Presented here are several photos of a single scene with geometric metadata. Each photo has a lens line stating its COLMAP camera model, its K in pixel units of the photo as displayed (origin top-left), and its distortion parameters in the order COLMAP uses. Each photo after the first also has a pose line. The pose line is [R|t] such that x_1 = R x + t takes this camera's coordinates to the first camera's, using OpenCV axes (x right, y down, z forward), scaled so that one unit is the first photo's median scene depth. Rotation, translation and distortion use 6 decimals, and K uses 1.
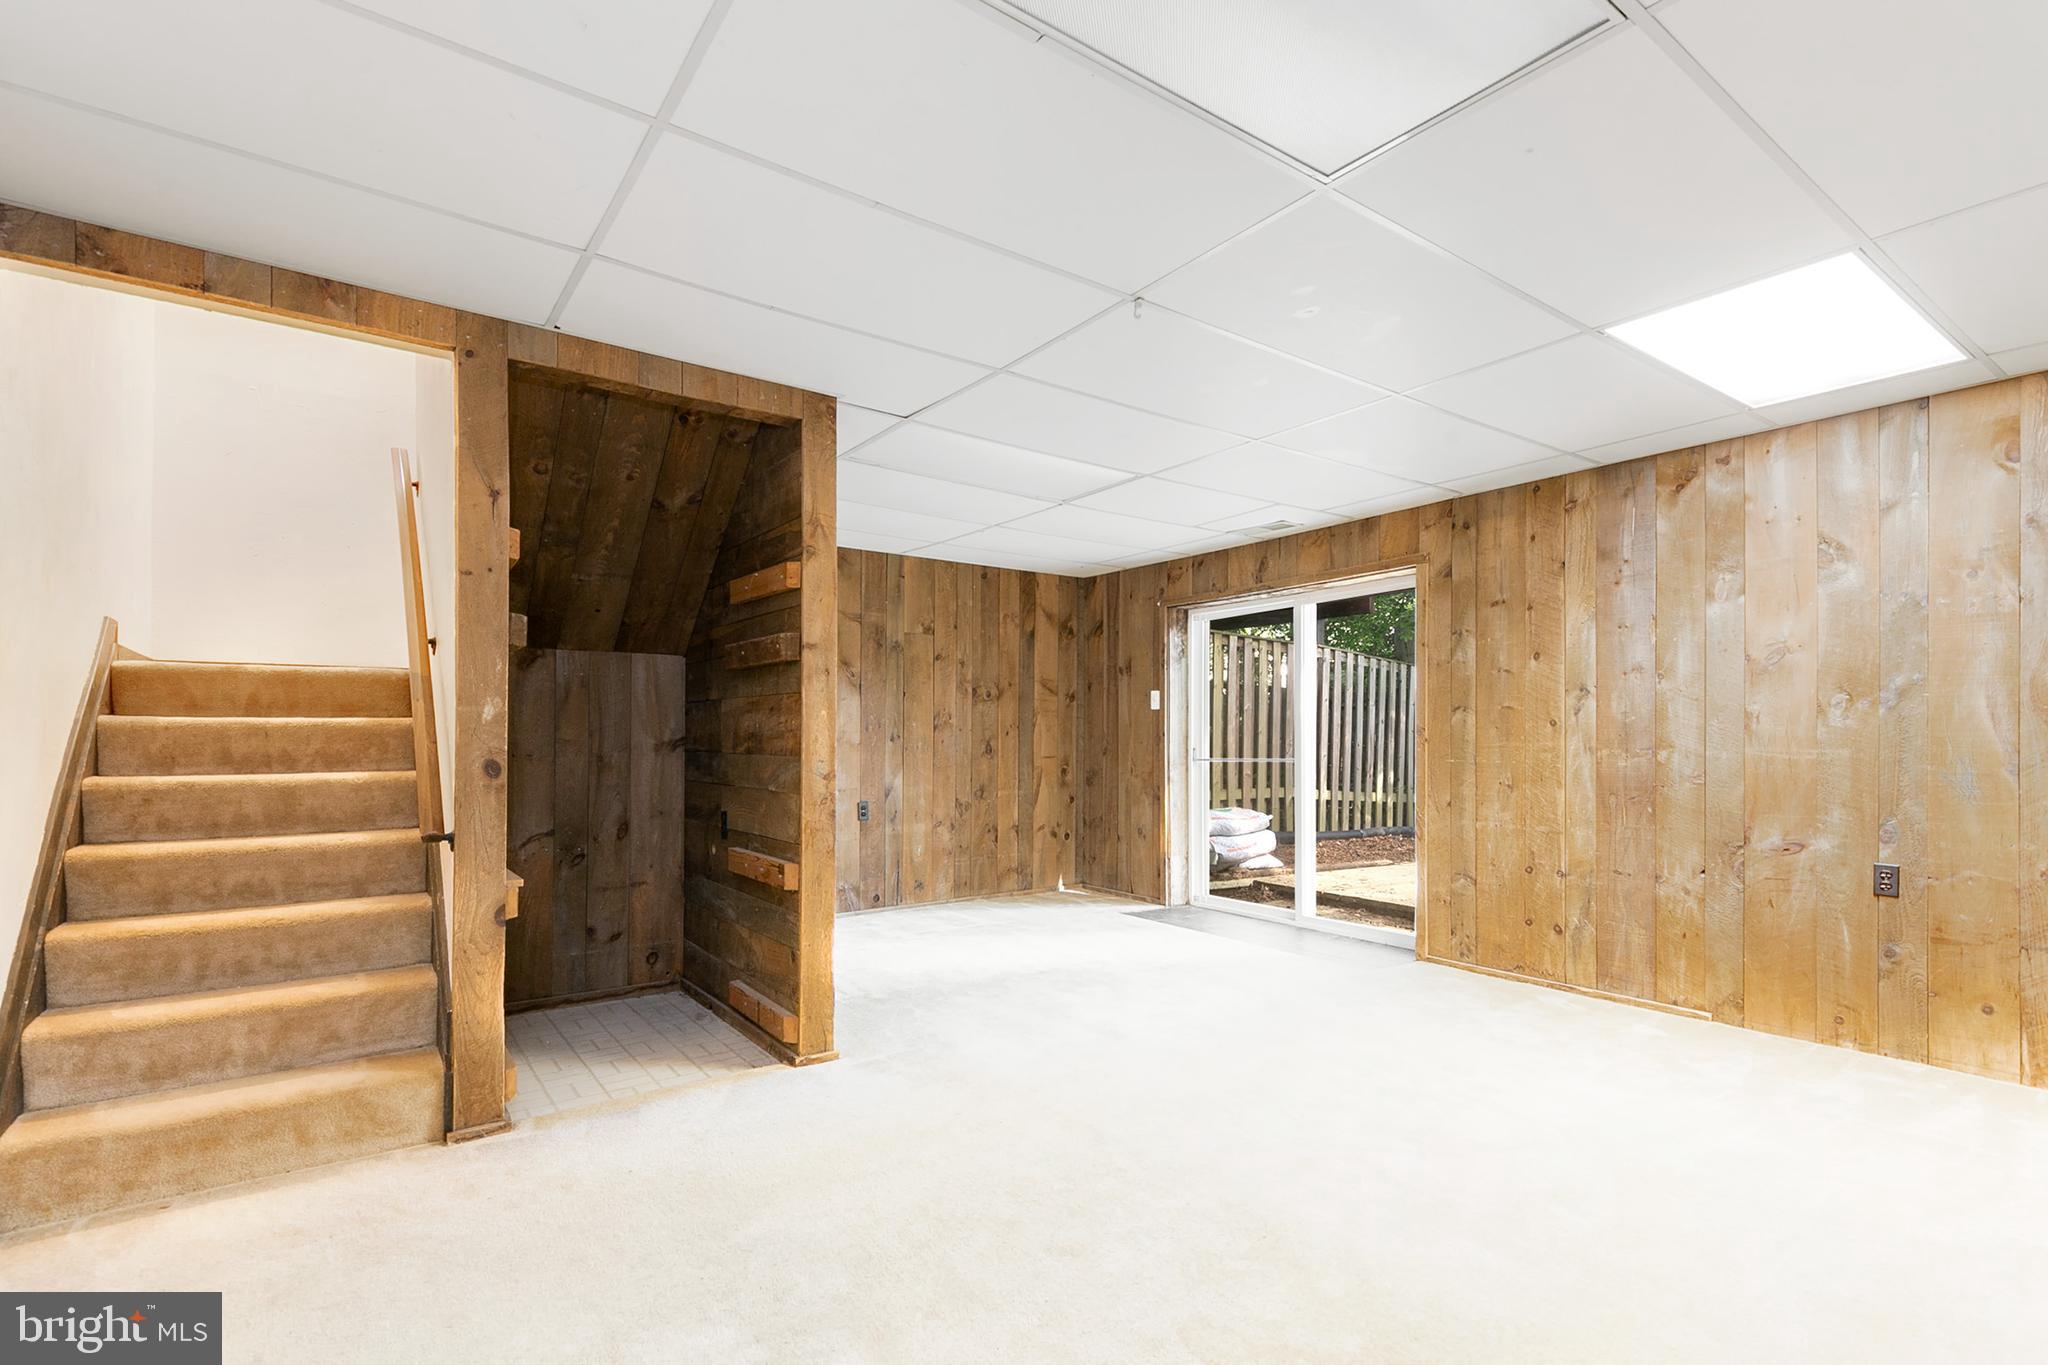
lens RADIAL K [[938.2, 0, 1021.5], [0, 938.2, 736.5], [0, 0, 1]] dist [0.000490, -0.000427]
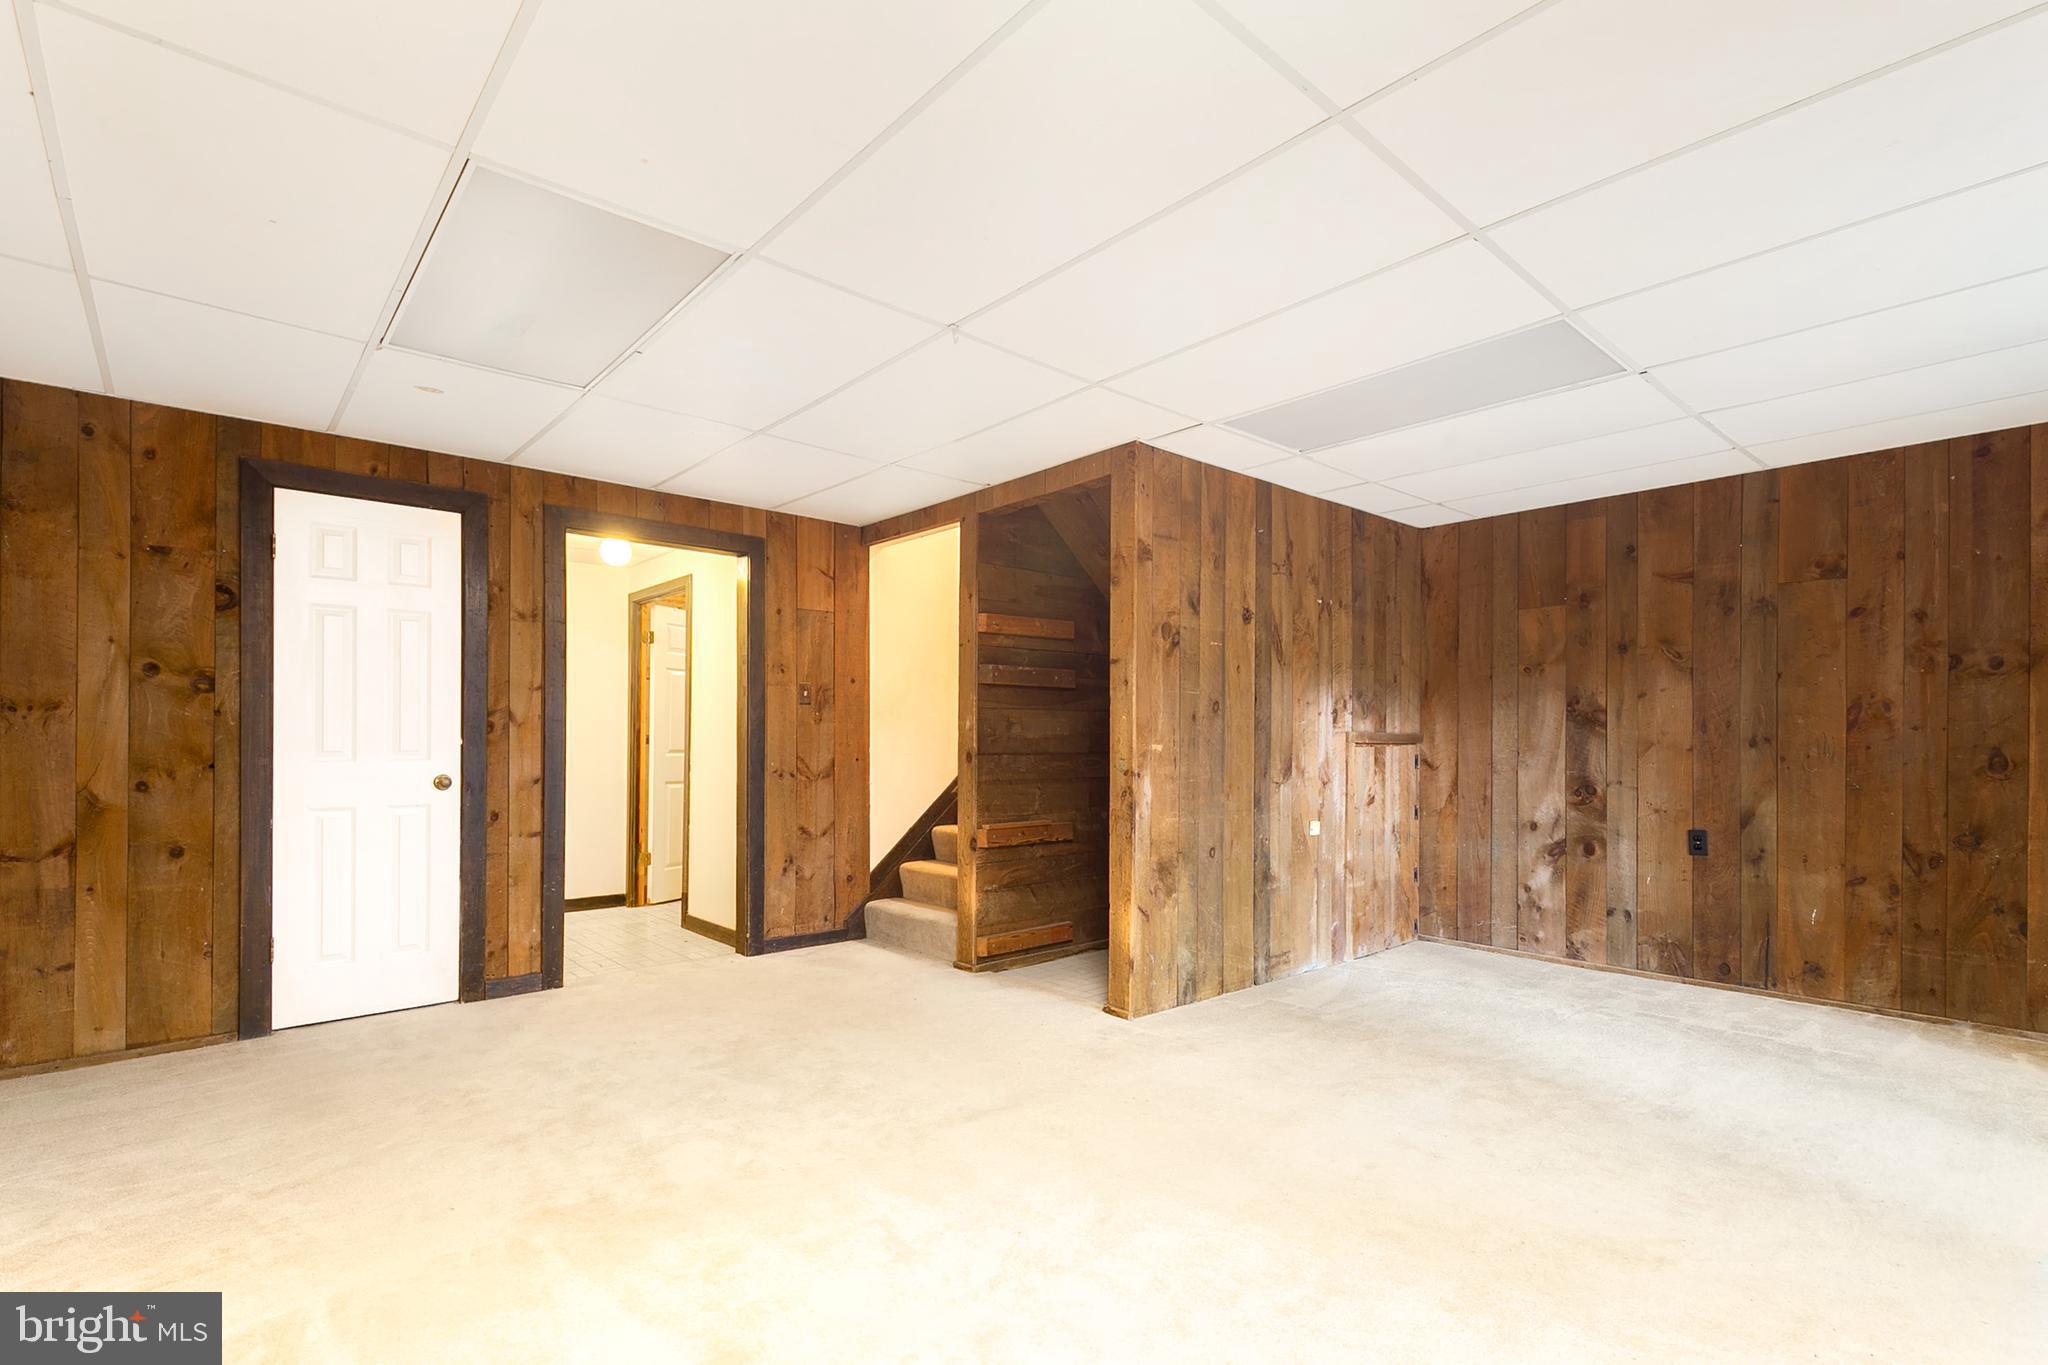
lens RADIAL K [[938.2, 0, 1031.2], [0, 938.2, 735.4], [0, 0, 1]] dist [0.000490, -0.000427]
pose [[0.093950, -0.005918, -0.995559, 0.479211], [-0.002270, 0.999978, -0.006159, 0.002235], [0.995574, 0.002839, 0.093934, 0.398678]]
